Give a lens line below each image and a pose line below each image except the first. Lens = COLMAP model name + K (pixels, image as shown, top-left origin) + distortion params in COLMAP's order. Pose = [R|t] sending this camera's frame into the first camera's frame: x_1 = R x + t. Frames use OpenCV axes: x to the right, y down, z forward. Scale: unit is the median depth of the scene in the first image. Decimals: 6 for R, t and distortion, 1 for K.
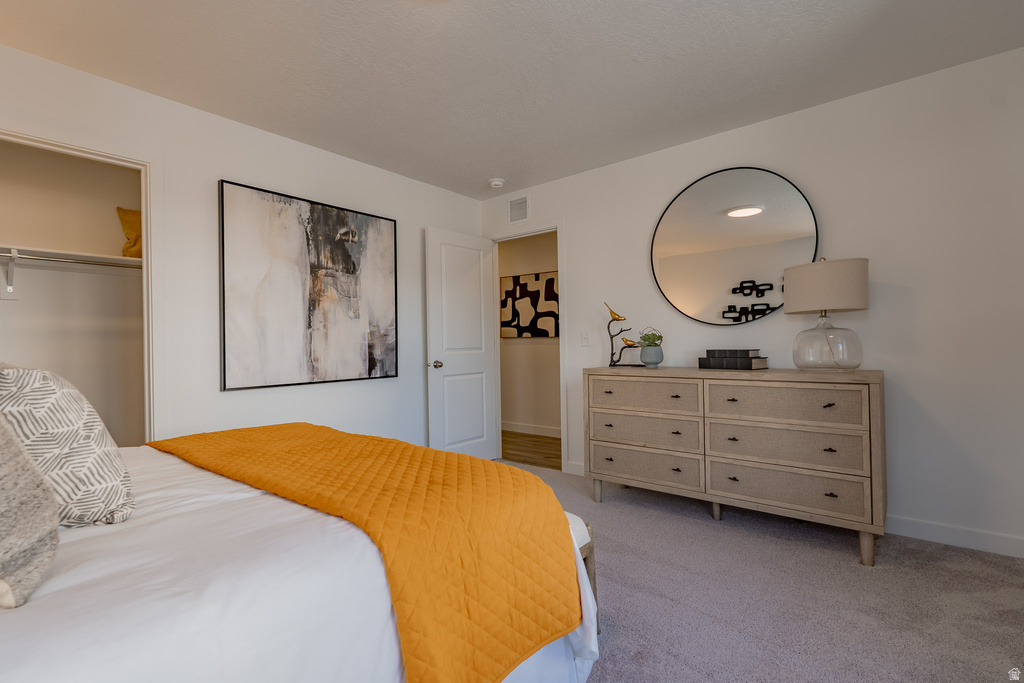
lens RADIAL K [[471.1, 0, 512.0], [0, 471.1, 341.5], [0, 0, 1]] dist [-0.000780, -0.000060]
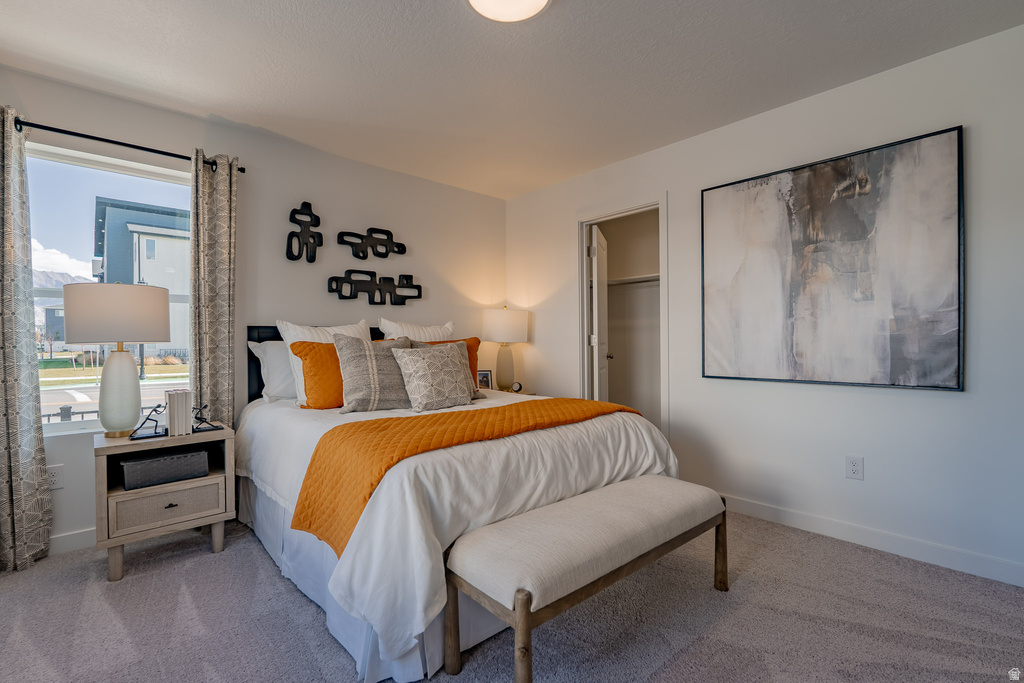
lens RADIAL K [[471.1, 0, 512.0], [0, 471.1, 341.5], [0, 0, 1]] dist [-0.000780, -0.000060]
pose [[-0.153425, 0.017590, -0.988004, 0.476049], [0.011132, 0.999809, 0.016071, -0.003804], [0.988098, -0.008533, -0.153592, 0.596816]]
